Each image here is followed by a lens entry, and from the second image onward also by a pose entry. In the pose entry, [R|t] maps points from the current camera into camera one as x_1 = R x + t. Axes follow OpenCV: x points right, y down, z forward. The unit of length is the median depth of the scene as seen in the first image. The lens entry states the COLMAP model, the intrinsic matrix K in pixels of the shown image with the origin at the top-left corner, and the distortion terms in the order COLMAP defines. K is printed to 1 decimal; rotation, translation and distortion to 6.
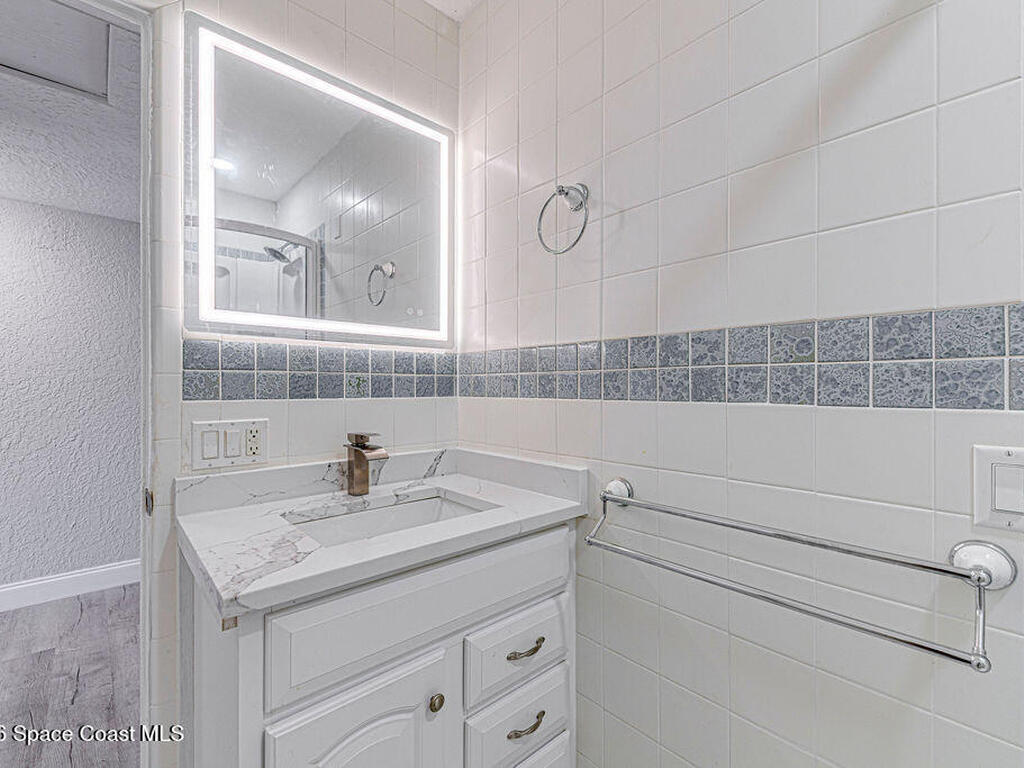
lens RADIAL K [[447.6, 0, 514.3], [0, 447.6, 381.3], [0, 0, 1]] dist [0.004069, 0.000234]
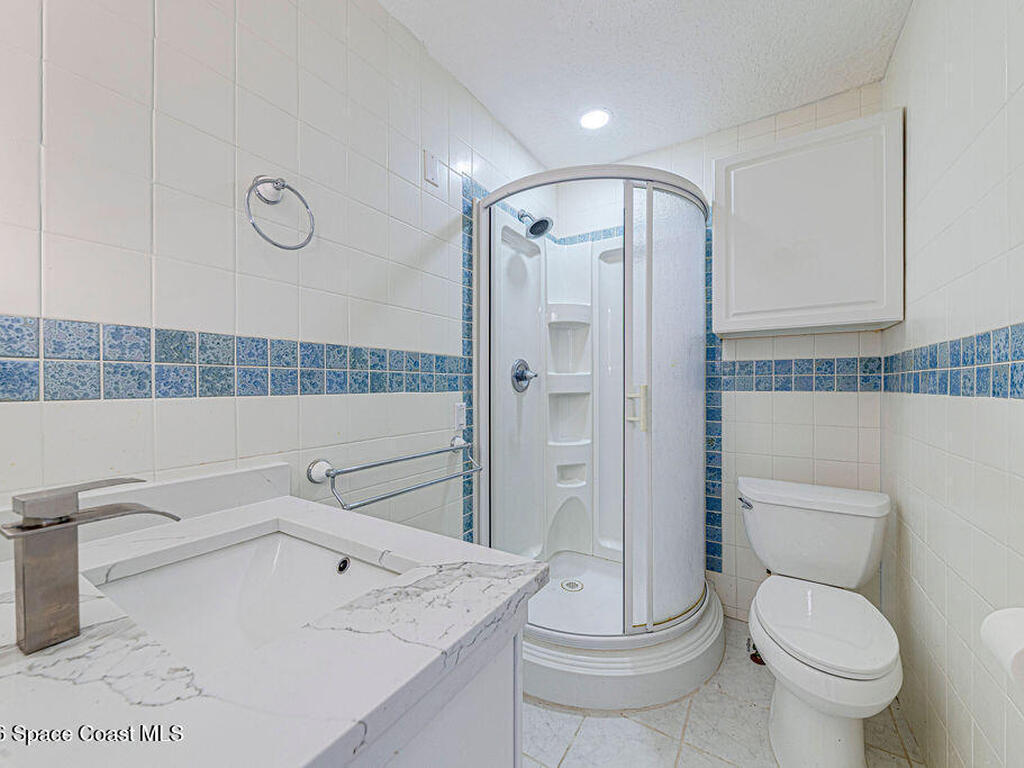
lens RADIAL K [[404.4, 0, 513.3], [0, 404.4, 387.6], [0, 0, 1]] dist [0.000484, -0.000002]
pose [[-0.273735, -0.007231, 0.961778, -1.001185], [-0.012778, 0.999911, 0.003881, 0.013654], [-0.961720, -0.011227, -0.273803, 0.846425]]
